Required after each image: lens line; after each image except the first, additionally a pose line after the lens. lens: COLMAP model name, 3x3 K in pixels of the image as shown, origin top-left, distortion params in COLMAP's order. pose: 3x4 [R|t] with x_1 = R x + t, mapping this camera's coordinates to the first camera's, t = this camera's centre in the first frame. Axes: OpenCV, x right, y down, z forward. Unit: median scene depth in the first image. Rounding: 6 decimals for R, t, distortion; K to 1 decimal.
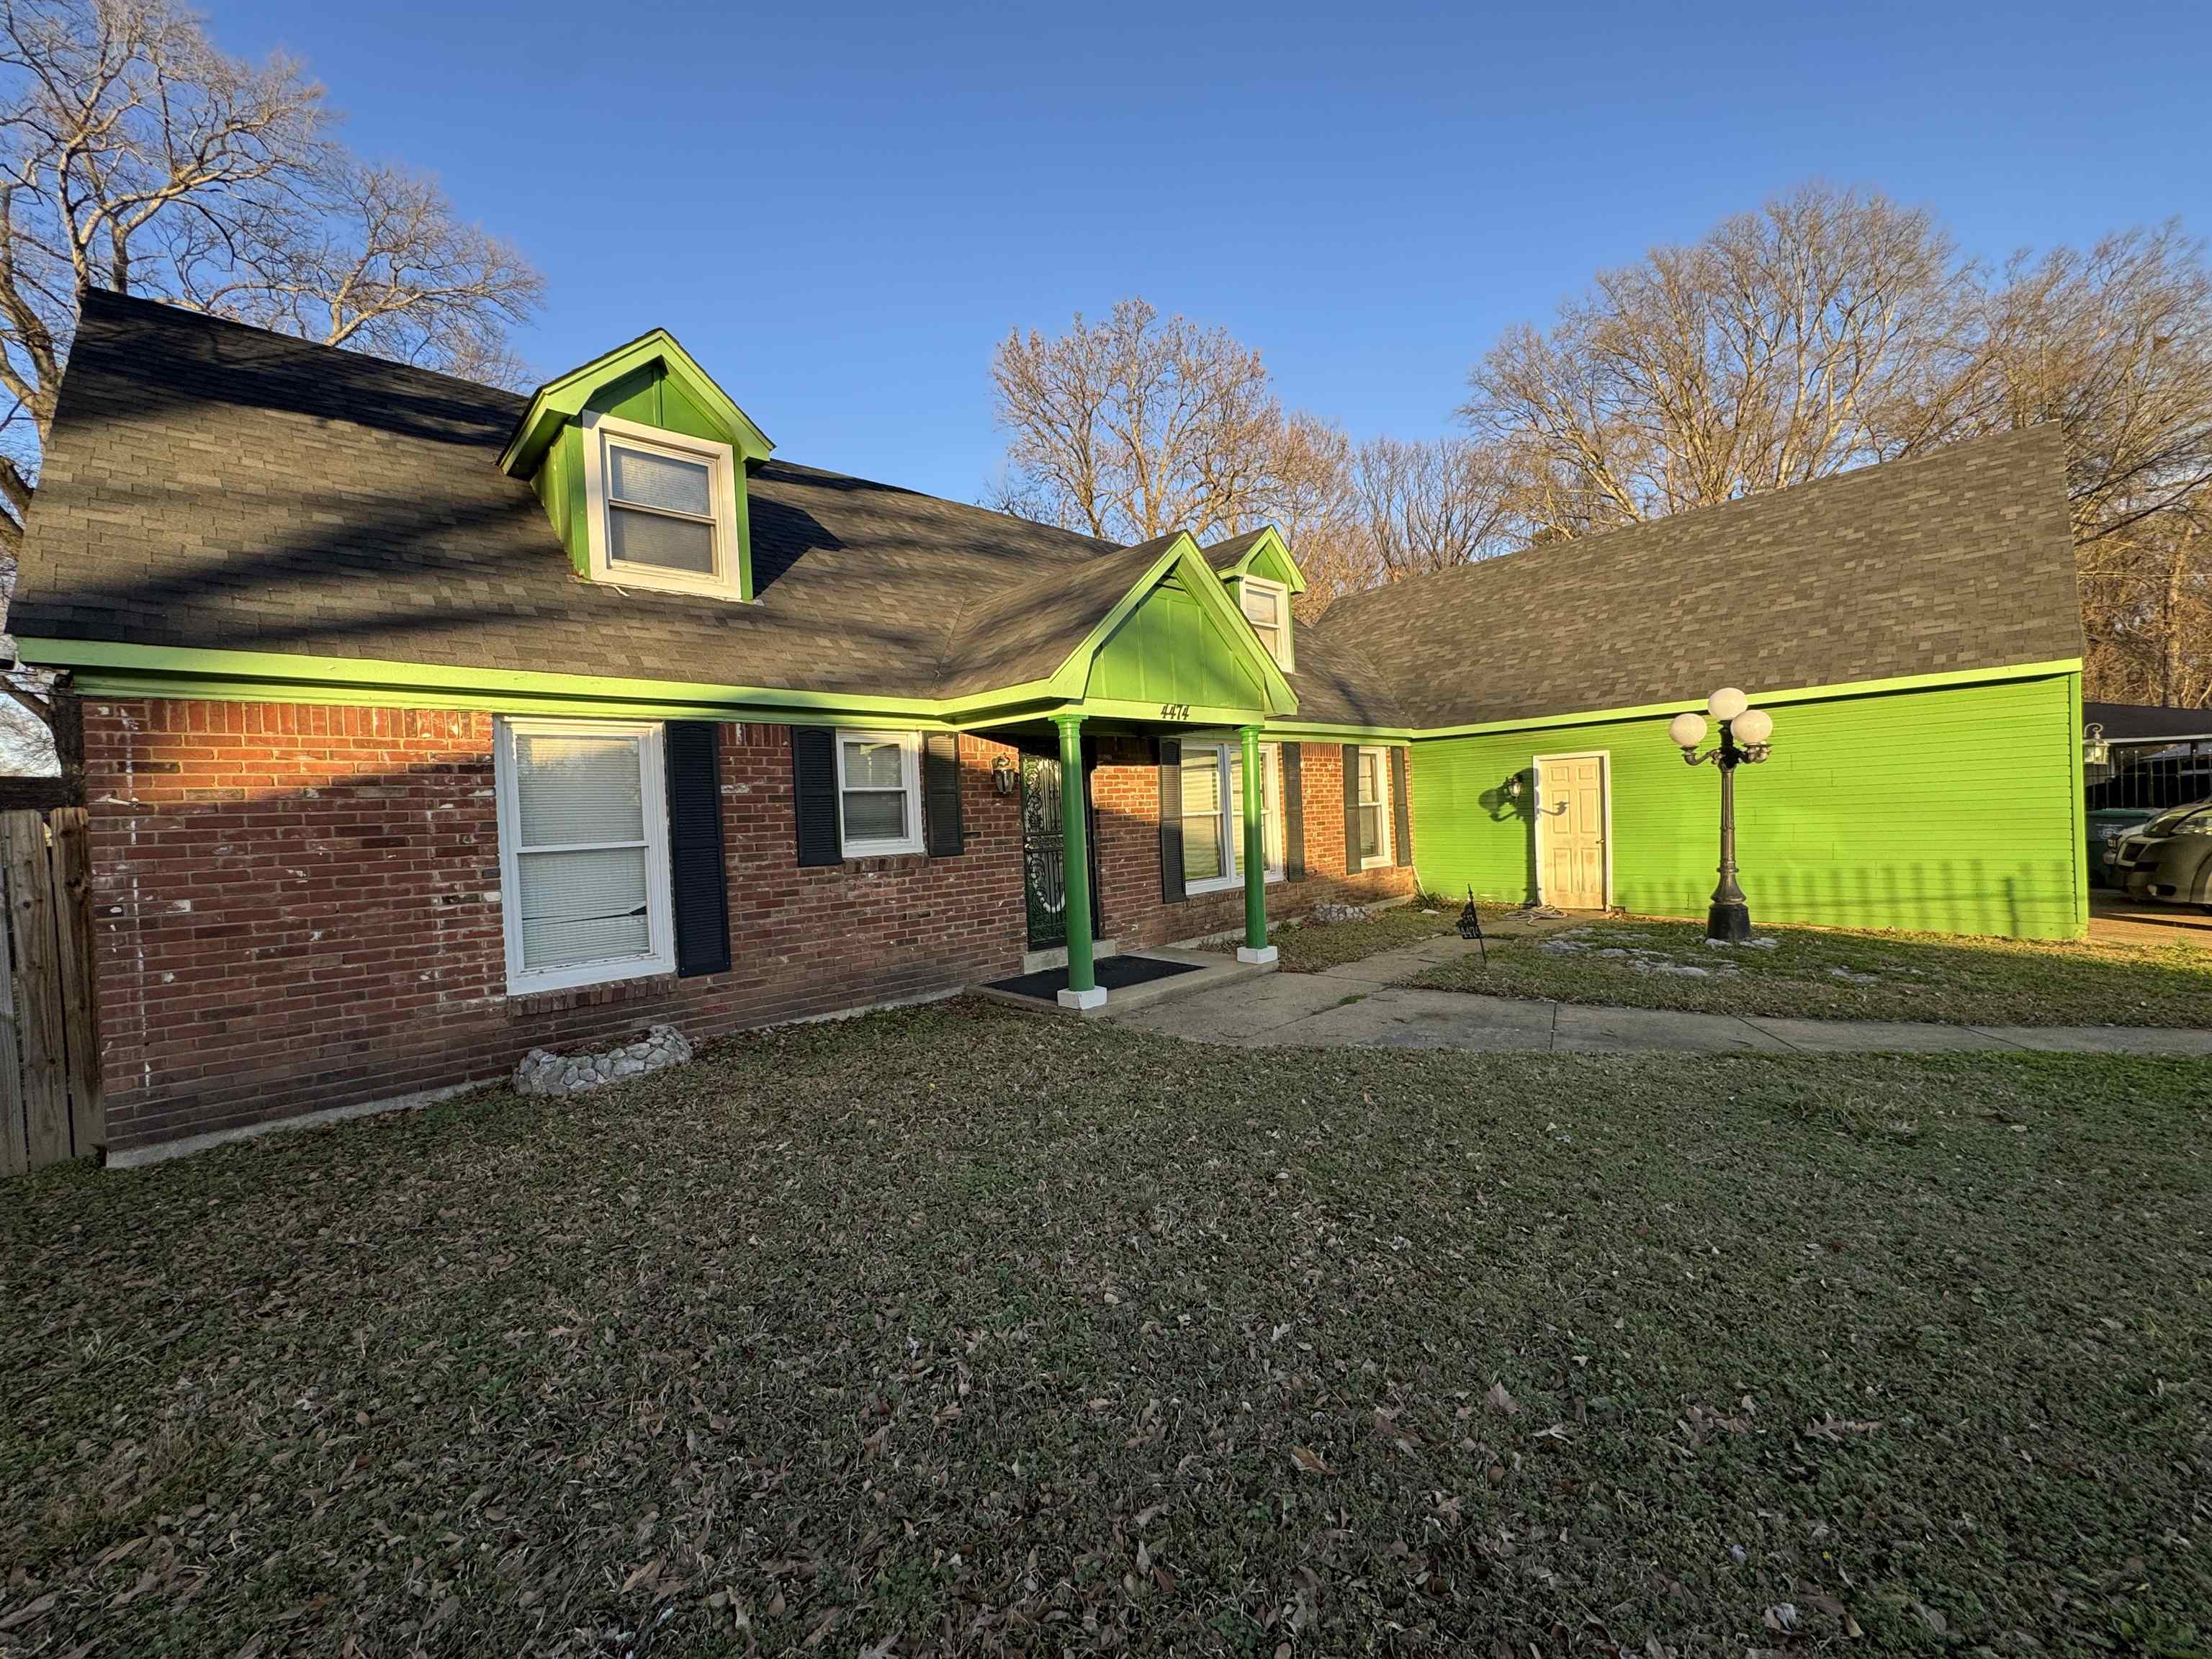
lens RADIAL K [[884.1, 0, 1109.4], [0, 884.1, 828.3], [0, 0, 1]] dist [-0.001497, 0.000504]
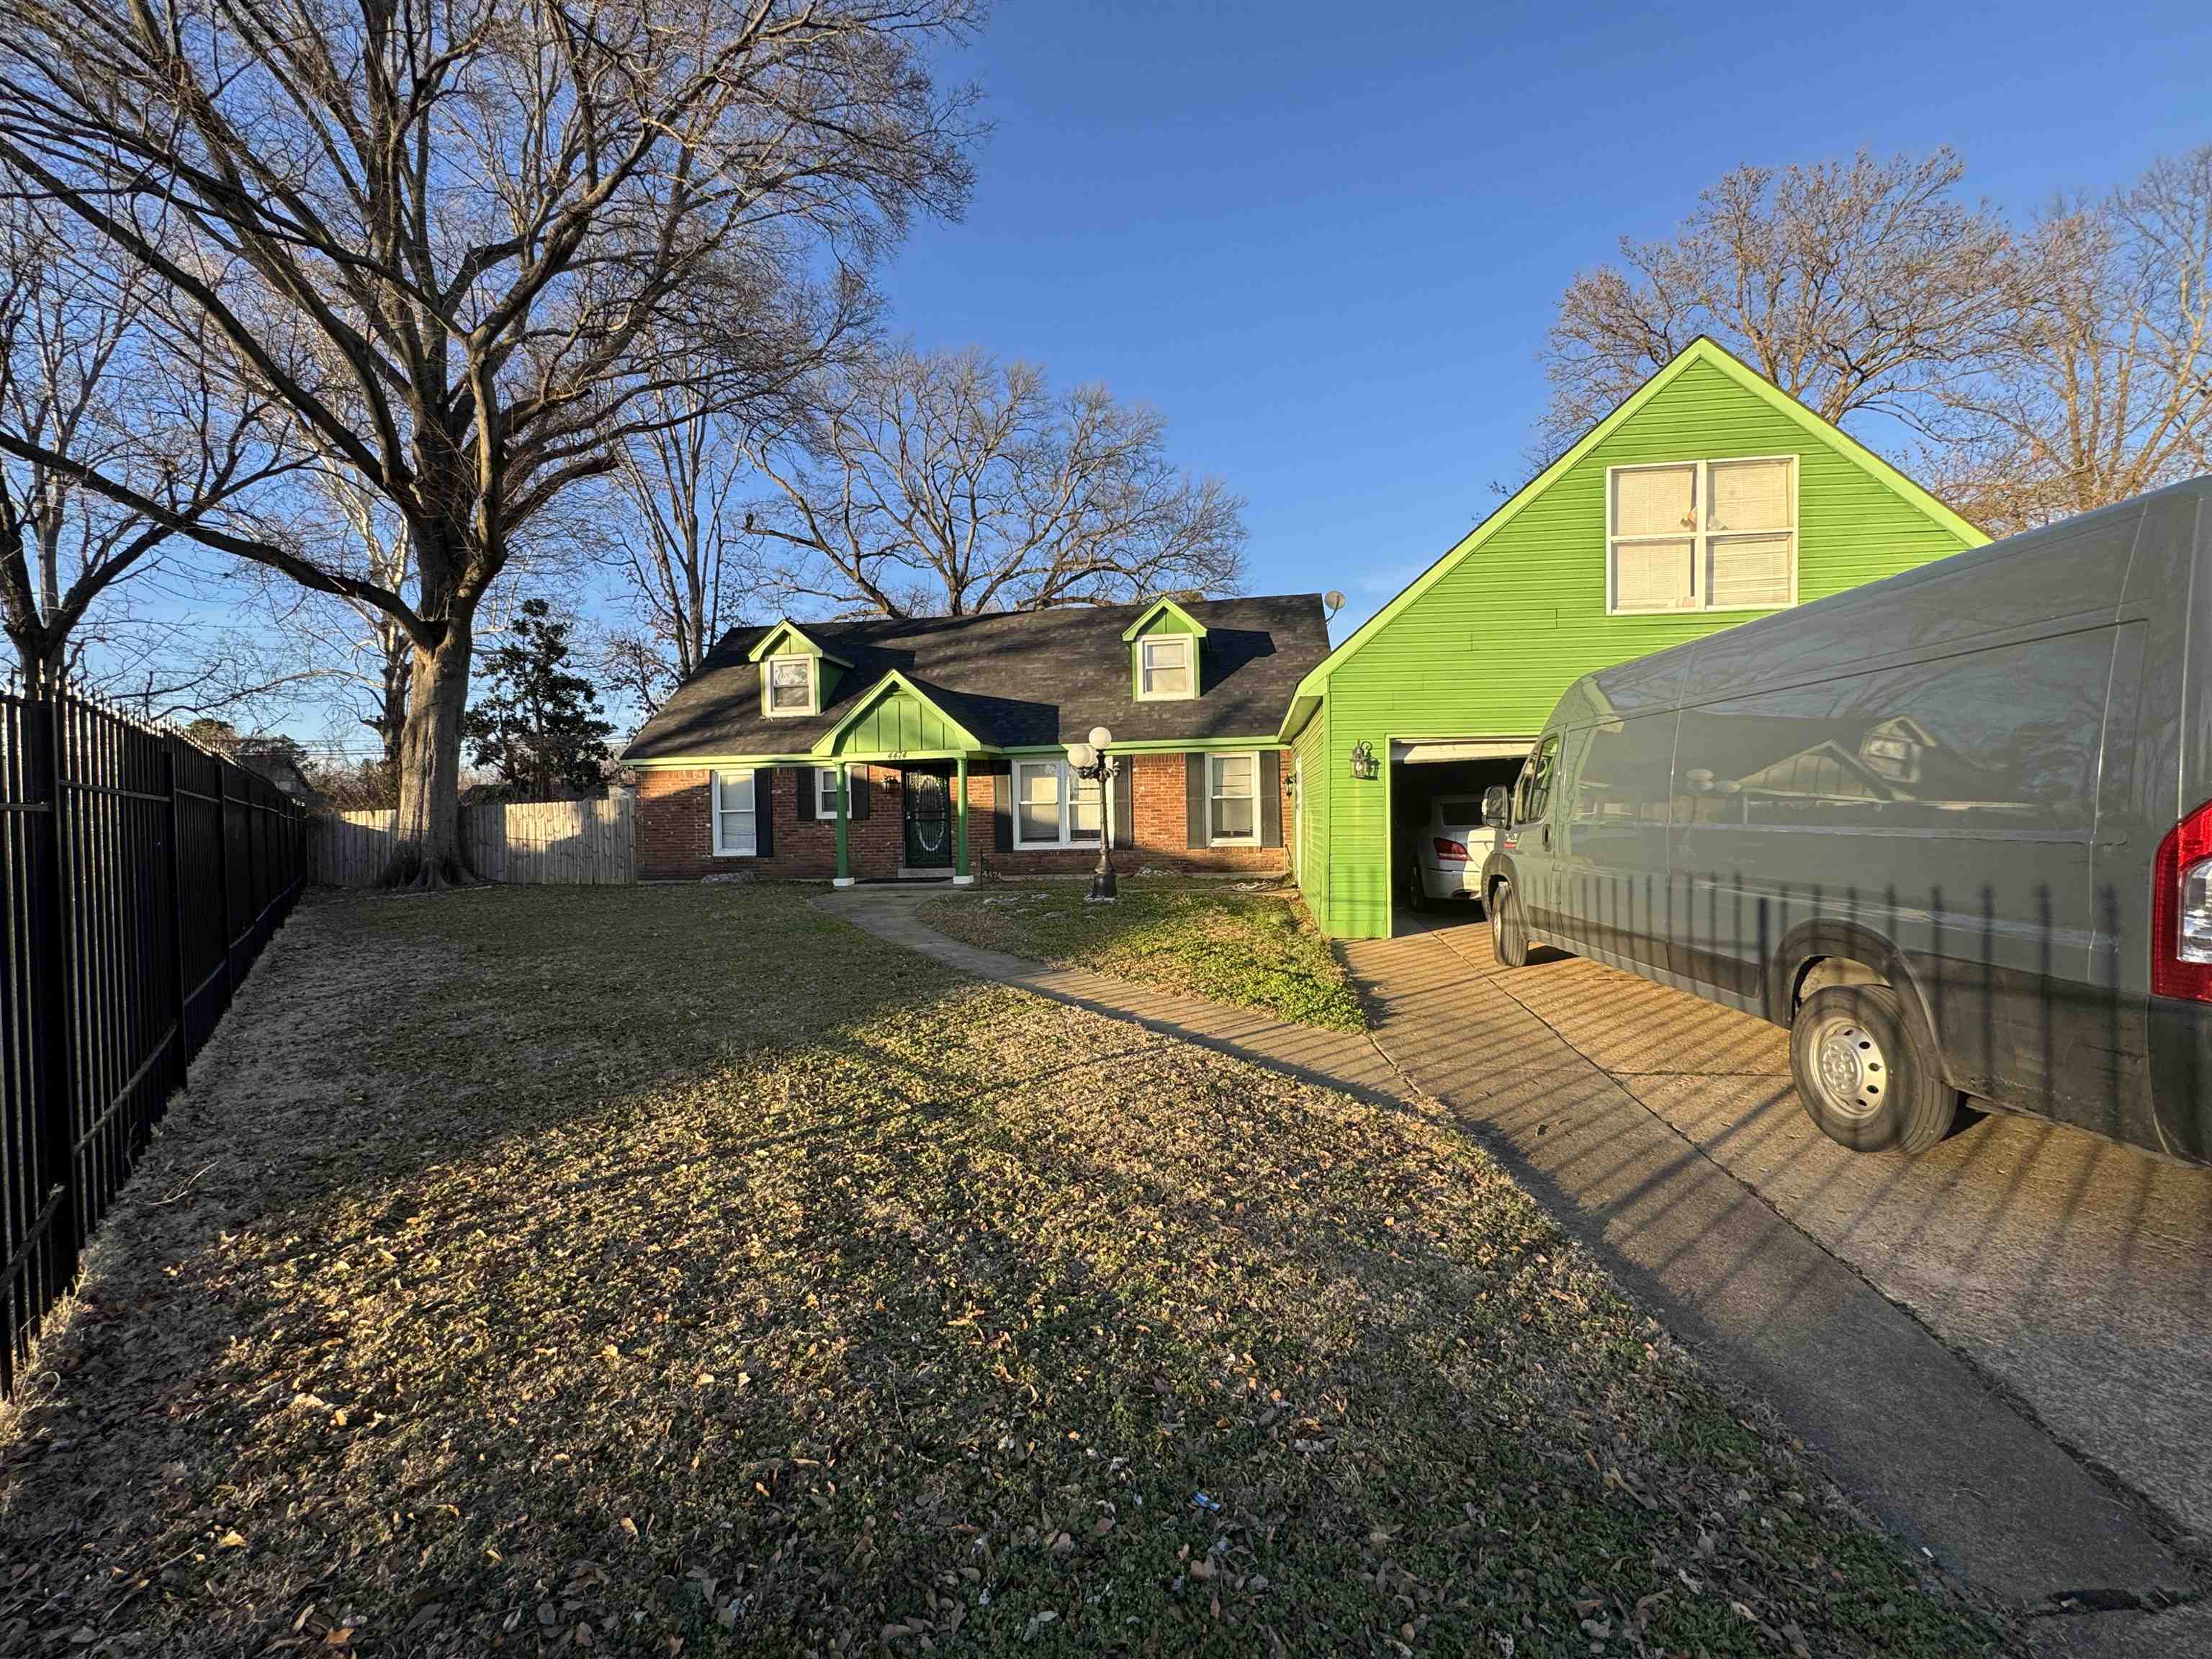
lens RADIAL K [[884.1, 0, 1103.1], [0, 884.1, 830.4], [0, 0, 1]] dist [-0.001497, 0.000504]
pose [[0.611776, 0.047324, -0.789614, 2.112693], [-0.017273, 0.998770, 0.046477, -0.062784], [0.790842, -0.014794, 0.611841, 0.108621]]
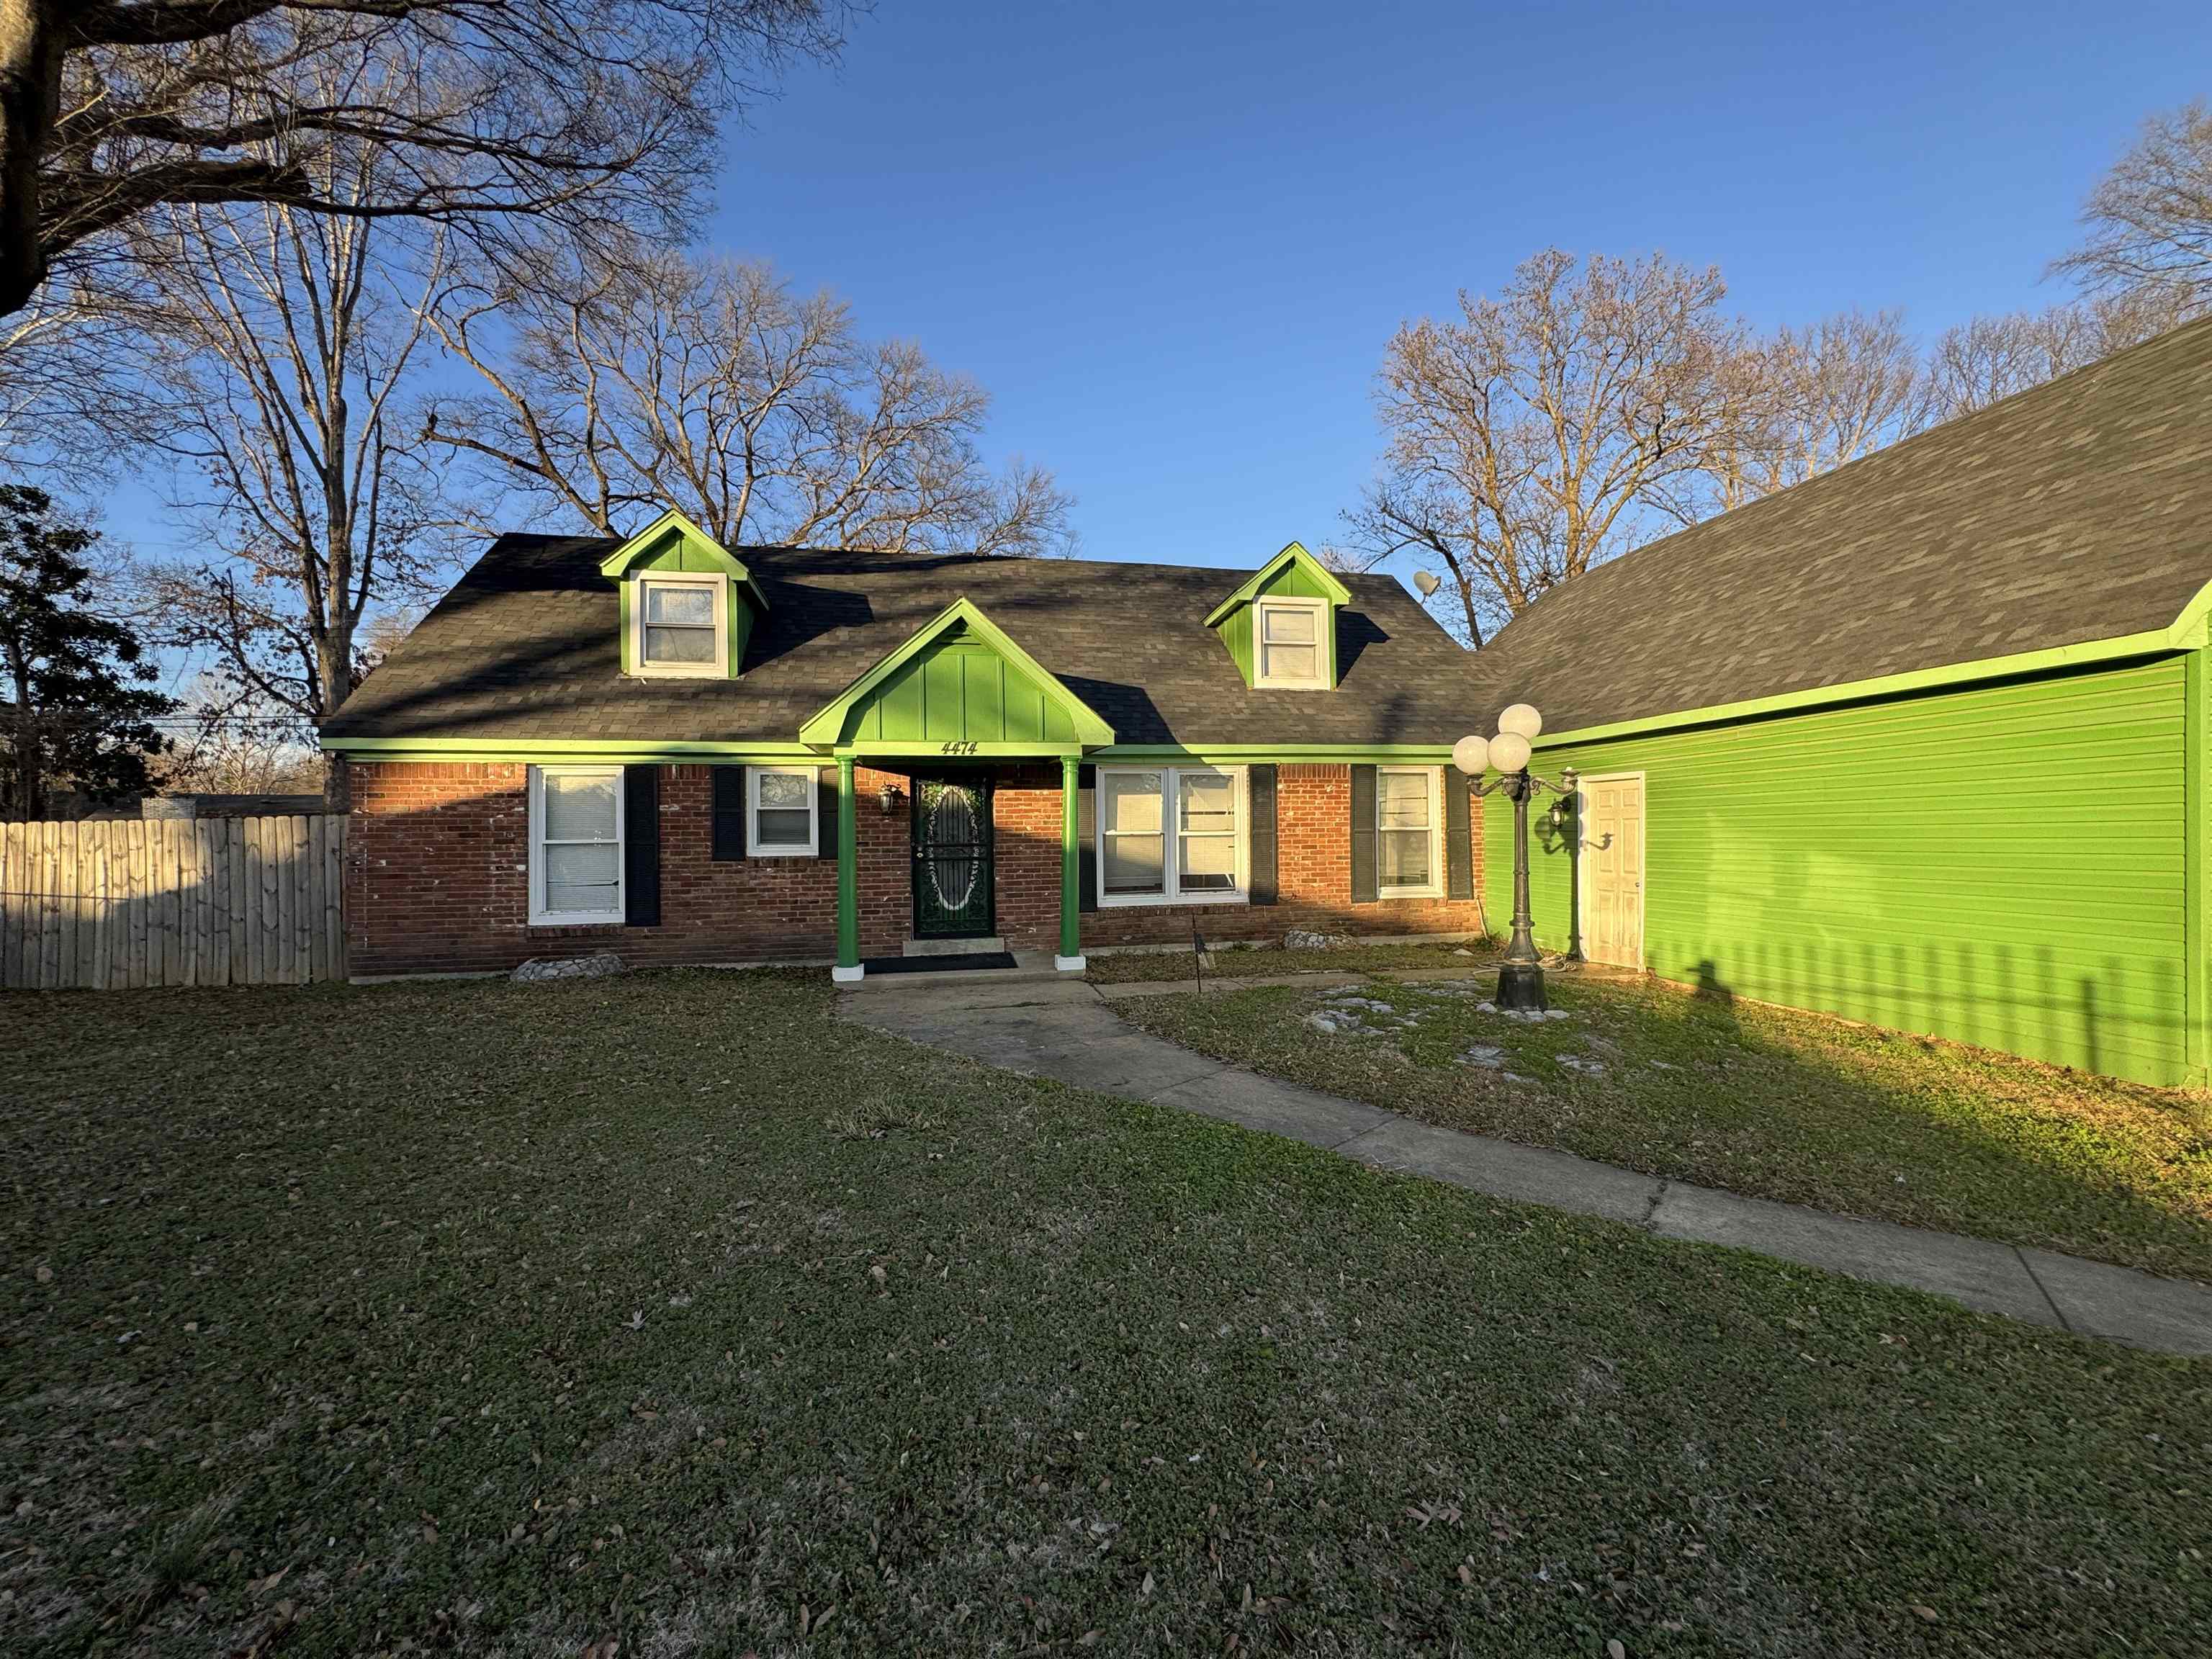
lens RADIAL K [[884.1, 0, 1103.2], [0, 884.1, 831.1], [0, 0, 1]] dist [-0.001497, 0.000504]
pose [[0.841795, 0.032592, -0.538812, 0.922631], [-0.034120, 0.999392, 0.007146, -0.036304], [0.538717, 0.012369, 0.842396, 0.104198]]
